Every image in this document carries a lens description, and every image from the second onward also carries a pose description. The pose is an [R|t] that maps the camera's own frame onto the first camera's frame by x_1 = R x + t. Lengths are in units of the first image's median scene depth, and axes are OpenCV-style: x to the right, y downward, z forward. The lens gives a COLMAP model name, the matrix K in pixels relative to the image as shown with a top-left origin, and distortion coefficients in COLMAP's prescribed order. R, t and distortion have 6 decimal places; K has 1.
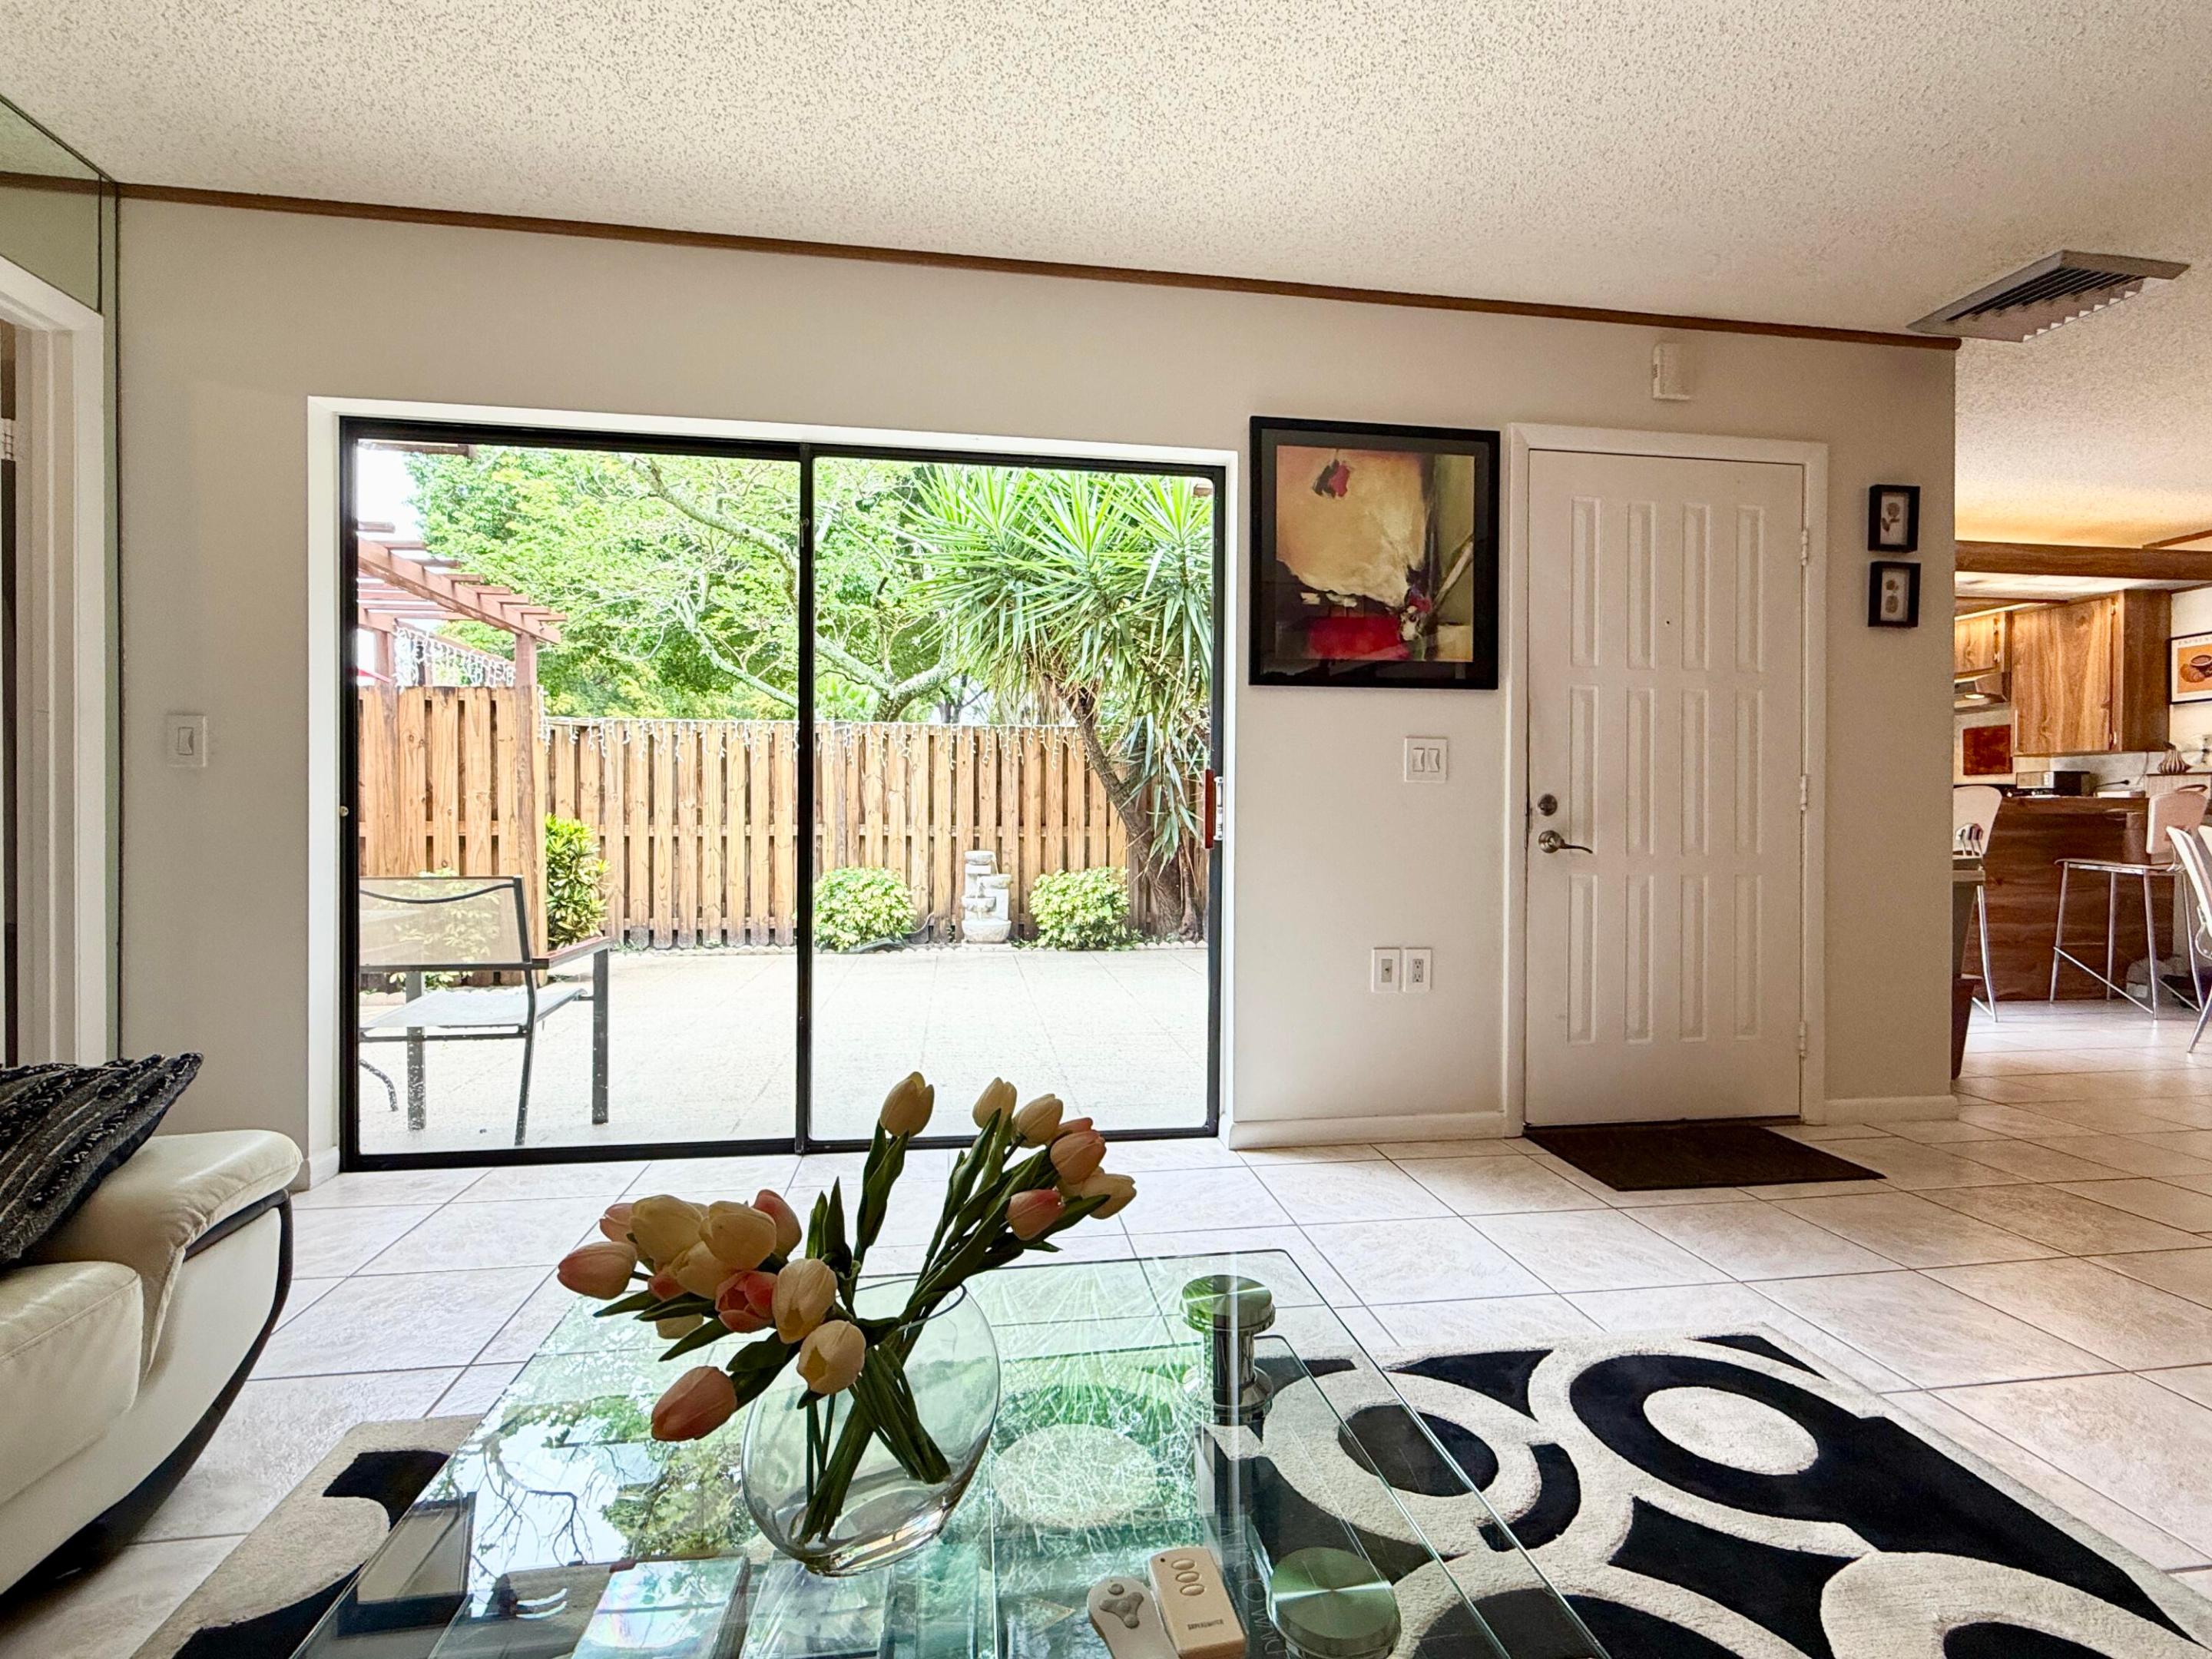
lens RADIAL K [[1023.9, 0, 1099.9], [0, 1023.9, 830.1], [0, 0, 1]] dist [-0.008012, 0.002181]
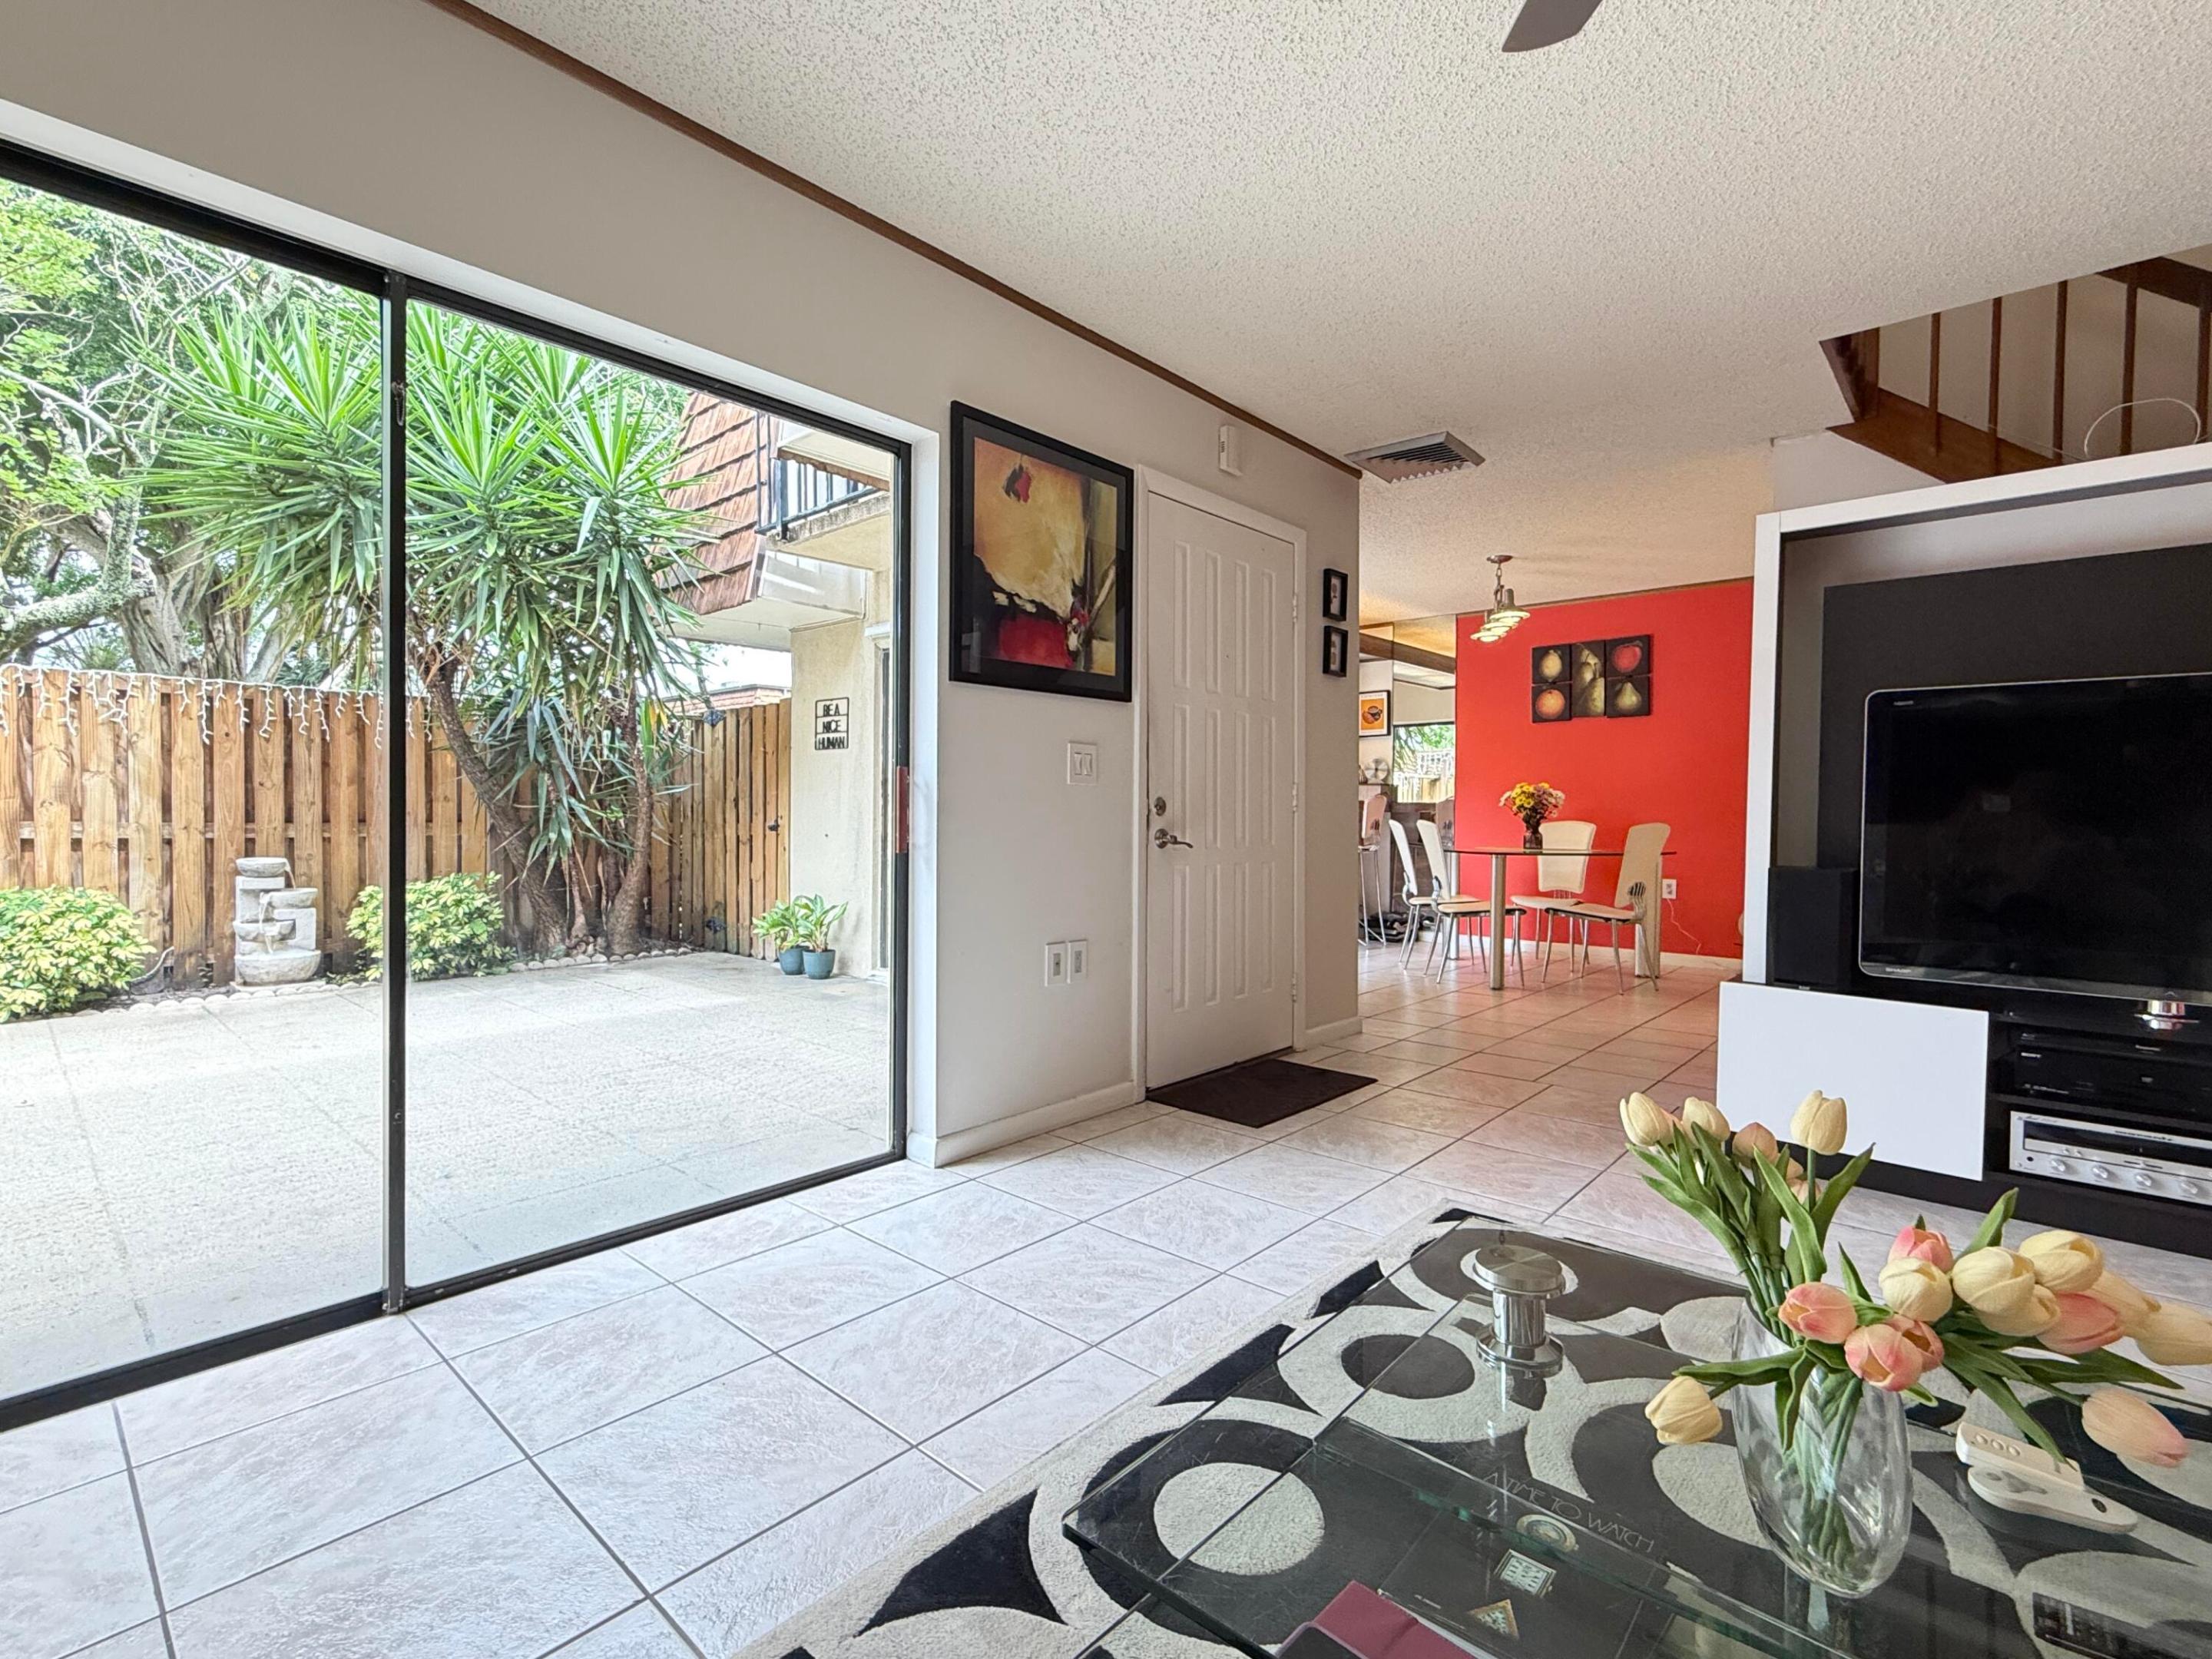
lens RADIAL K [[1023.9, 0, 1109.4], [0, 1023.9, 830.4], [0, 0, 1]] dist [-0.008012, 0.002181]
pose [[0.765305, -0.011194, 0.643570, -0.324949], [0.005270, 0.999924, 0.011125, -0.010319], [-0.643646, -0.005123, 0.765306, 0.152887]]
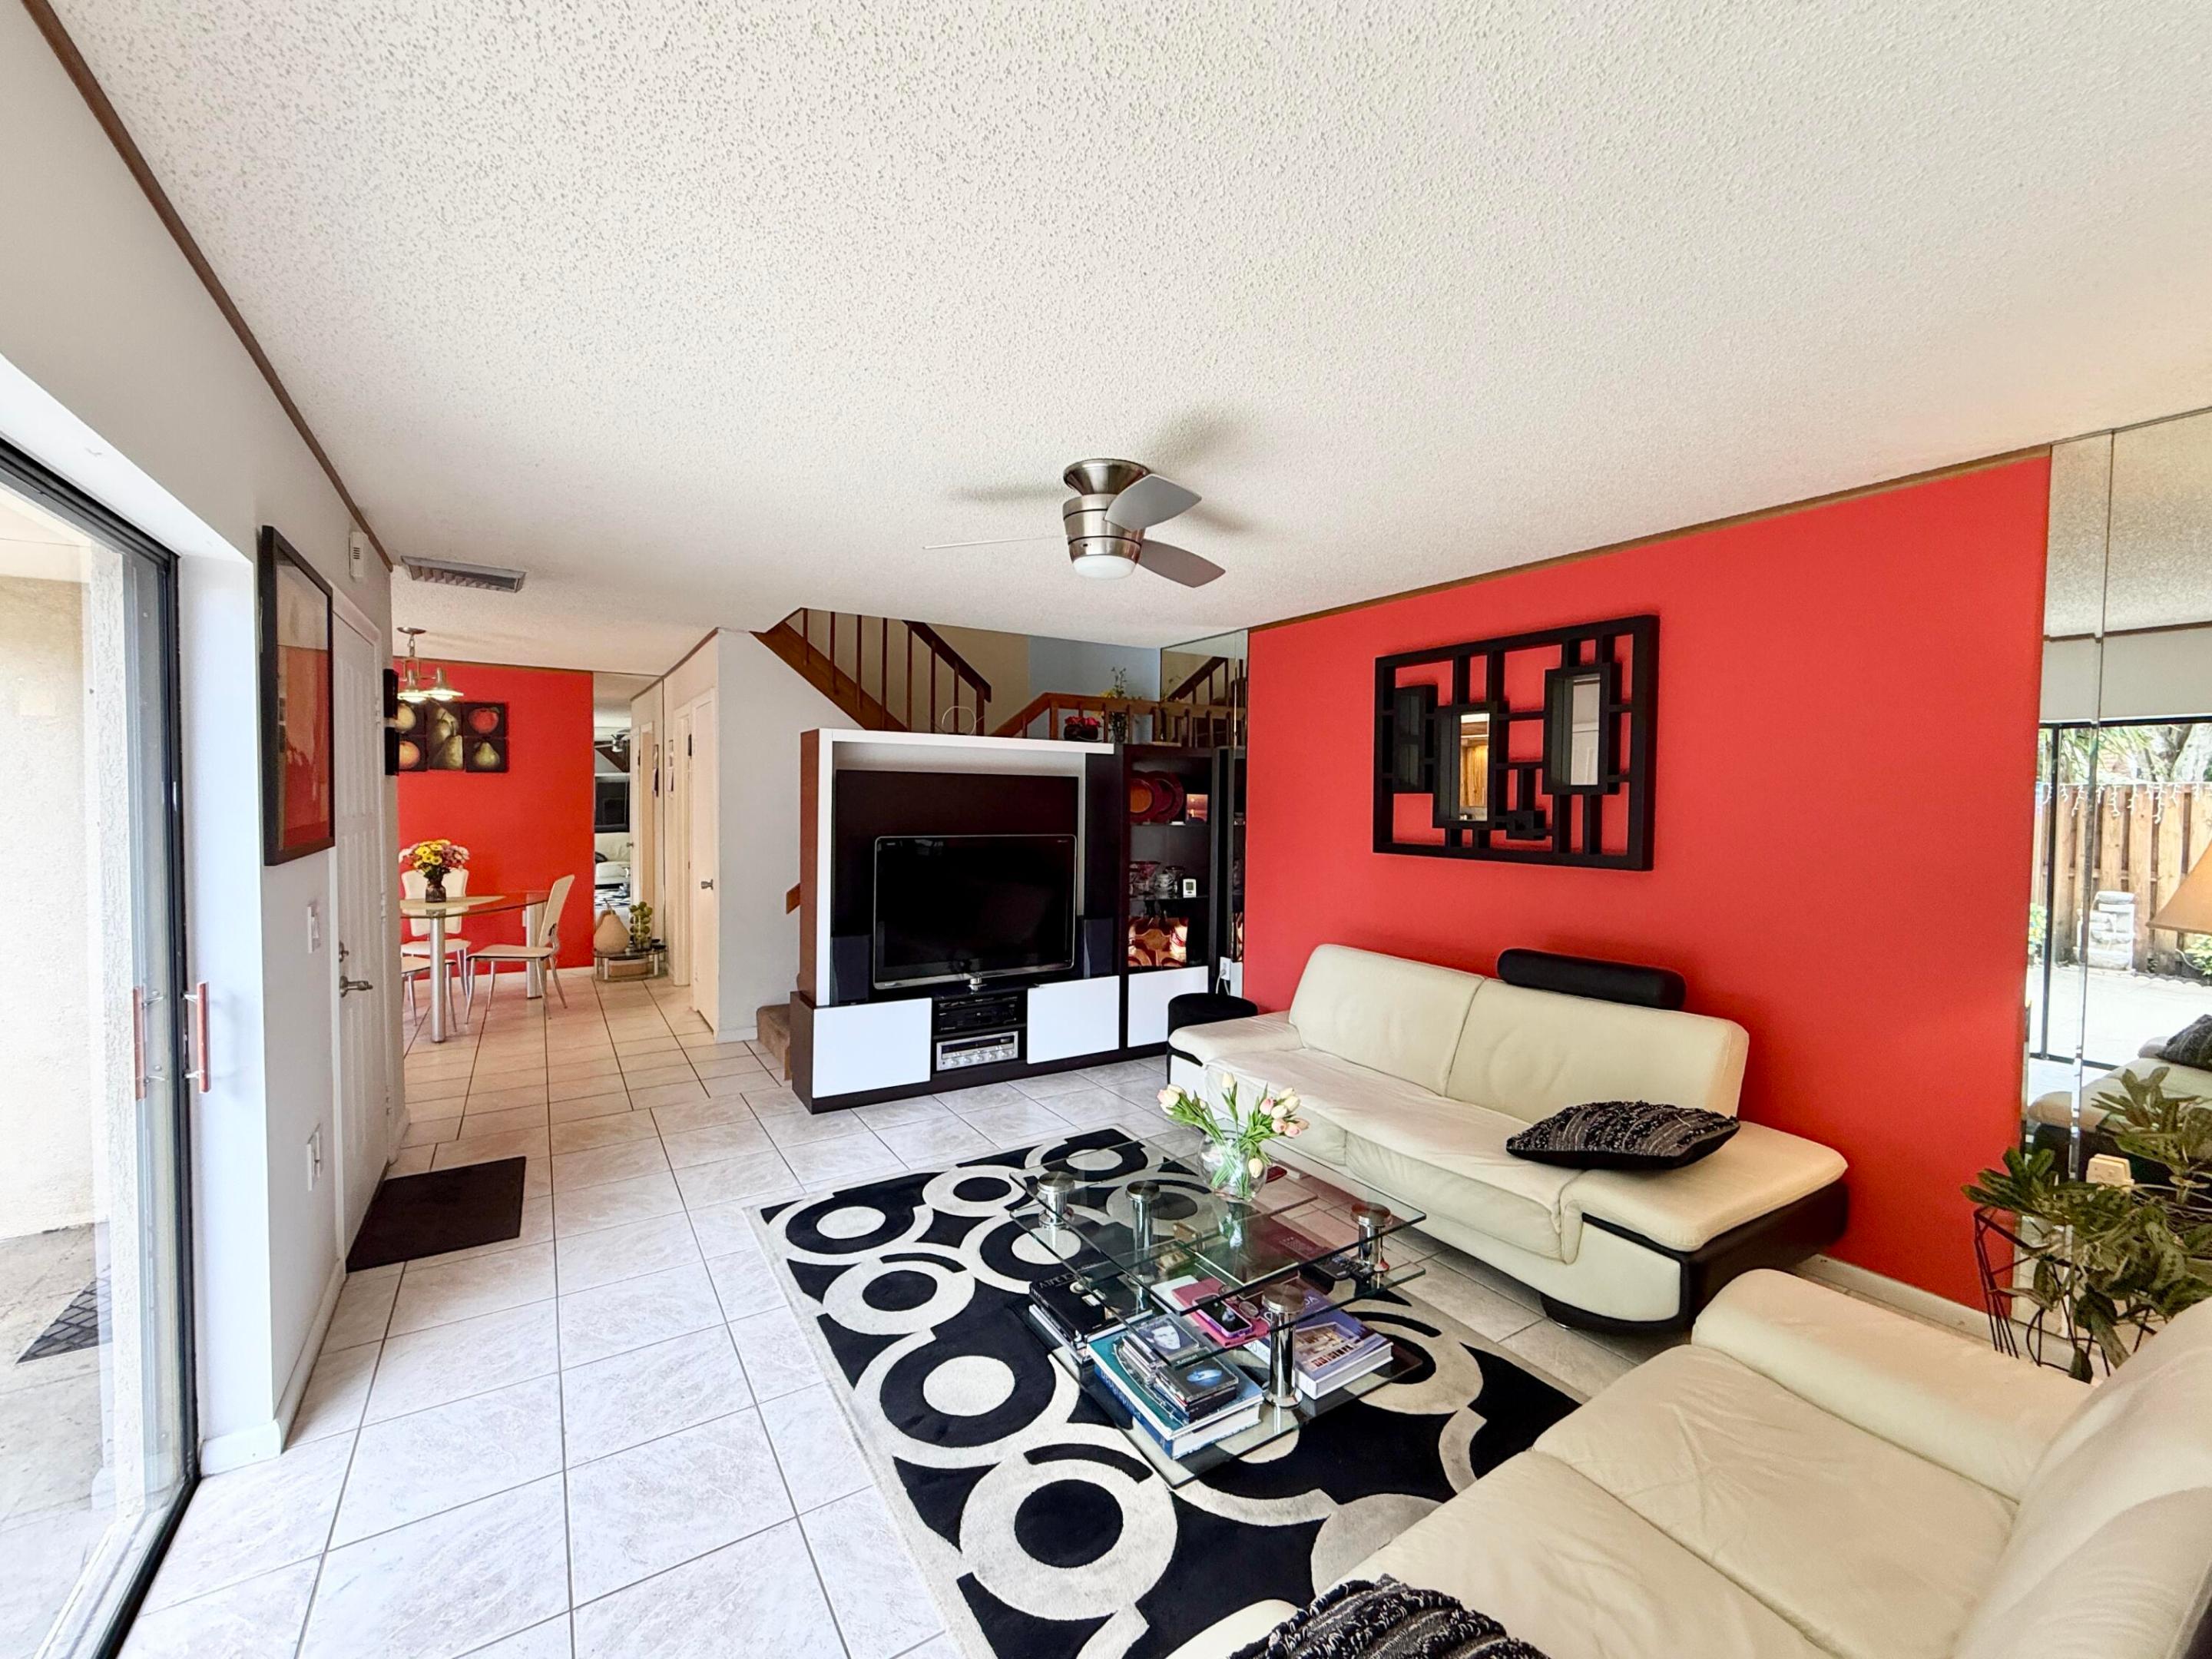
lens RADIAL K [[881.3, 0, 1100.7], [0, 881.3, 837.7], [0, 0, 1]] dist [-0.000506, 0.000023]
pose [[-0.414208, -0.050772, 0.908765, -0.661207], [-0.004926, 0.998553, 0.053543, -0.183759], [-0.910169, 0.017701, -0.413859, 0.632277]]
